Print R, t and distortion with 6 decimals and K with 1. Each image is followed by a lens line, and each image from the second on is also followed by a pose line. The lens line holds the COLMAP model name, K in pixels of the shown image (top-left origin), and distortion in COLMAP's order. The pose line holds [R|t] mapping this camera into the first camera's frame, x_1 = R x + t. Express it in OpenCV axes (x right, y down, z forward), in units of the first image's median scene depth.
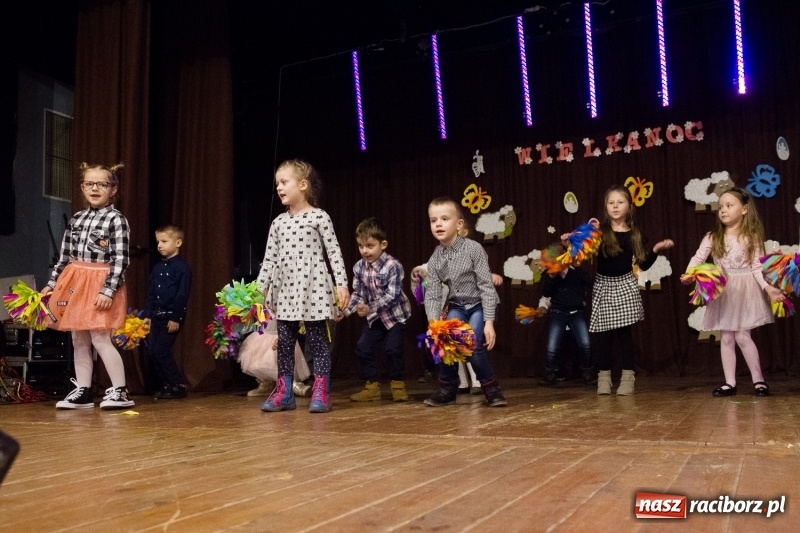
lens RADIAL K [[726.8, 0, 415.7], [0, 726.8, 267.3], [0, 0, 1]] dist [-0.054058, 0.010470]
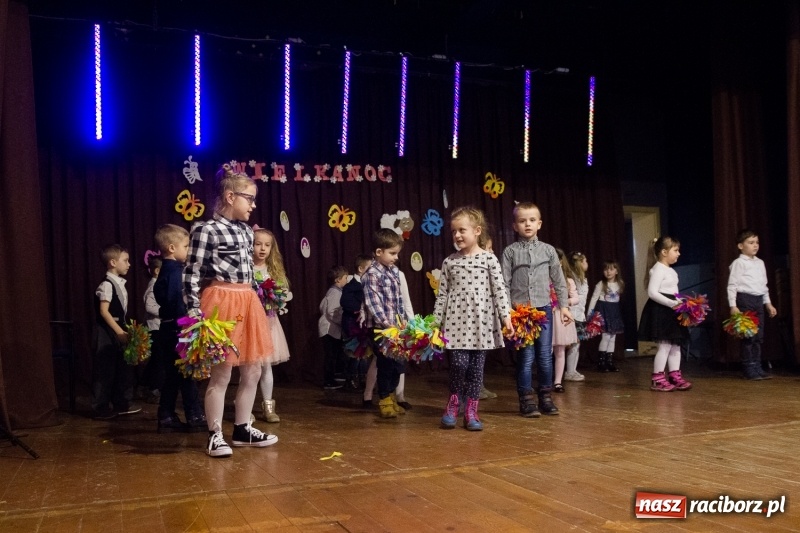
lens RADIAL K [[726.8, 0, 415.7], [0, 726.8, 267.3], [0, 0, 1]] dist [-0.054058, 0.010470]
pose [[0.686067, 0.056506, 0.725340, -0.441943], [-0.060515, 0.997957, -0.020504, -0.010805], [-0.725017, -0.029827, 0.688085, 0.117730]]
